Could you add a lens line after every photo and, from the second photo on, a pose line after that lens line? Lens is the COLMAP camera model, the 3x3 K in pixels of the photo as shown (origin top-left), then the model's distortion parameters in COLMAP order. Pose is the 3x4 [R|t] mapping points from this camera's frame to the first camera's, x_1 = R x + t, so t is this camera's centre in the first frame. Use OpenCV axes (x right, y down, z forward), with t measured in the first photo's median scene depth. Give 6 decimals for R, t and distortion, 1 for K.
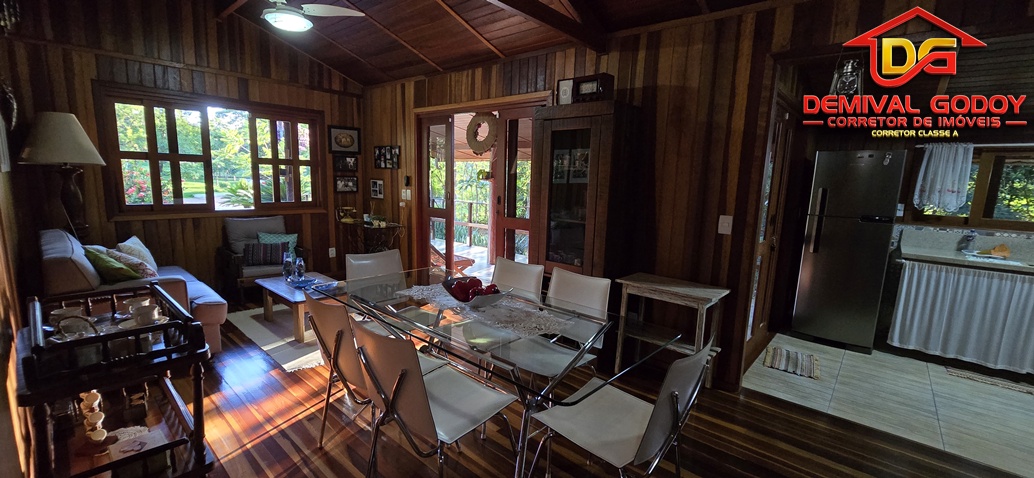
lens RADIAL K [[423.7, 0, 516.0], [0, 423.7, 242.9], [0, 0, 1]] dist [0.000595, 0.000059]
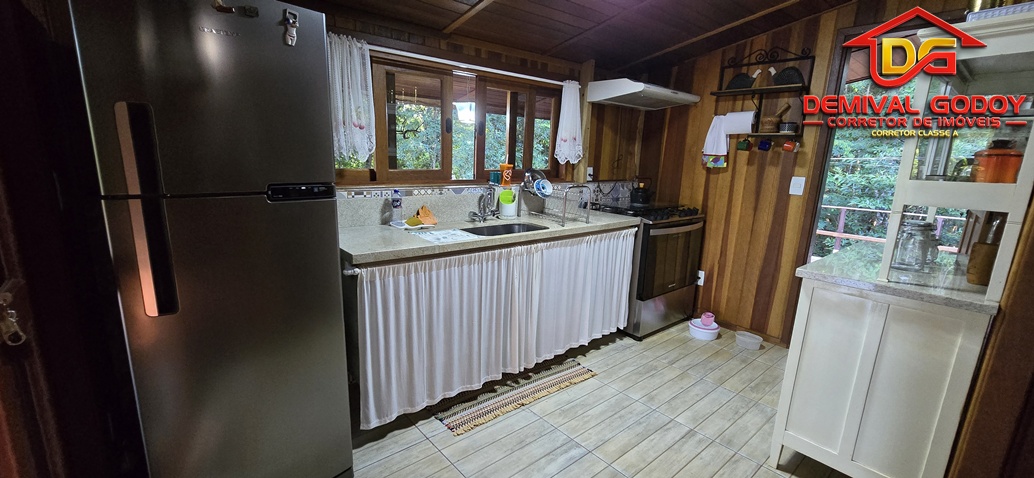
lens RADIAL K [[423.7, 0, 516.1], [0, 423.7, 245.4], [0, 0, 1]] dist [0.000595, 0.000059]
pose [[0.139691, -0.240808, 0.960467, 0.482339], [0.122859, 0.966698, 0.224502, -0.071031], [-0.982544, 0.086641, 0.164624, 0.739230]]
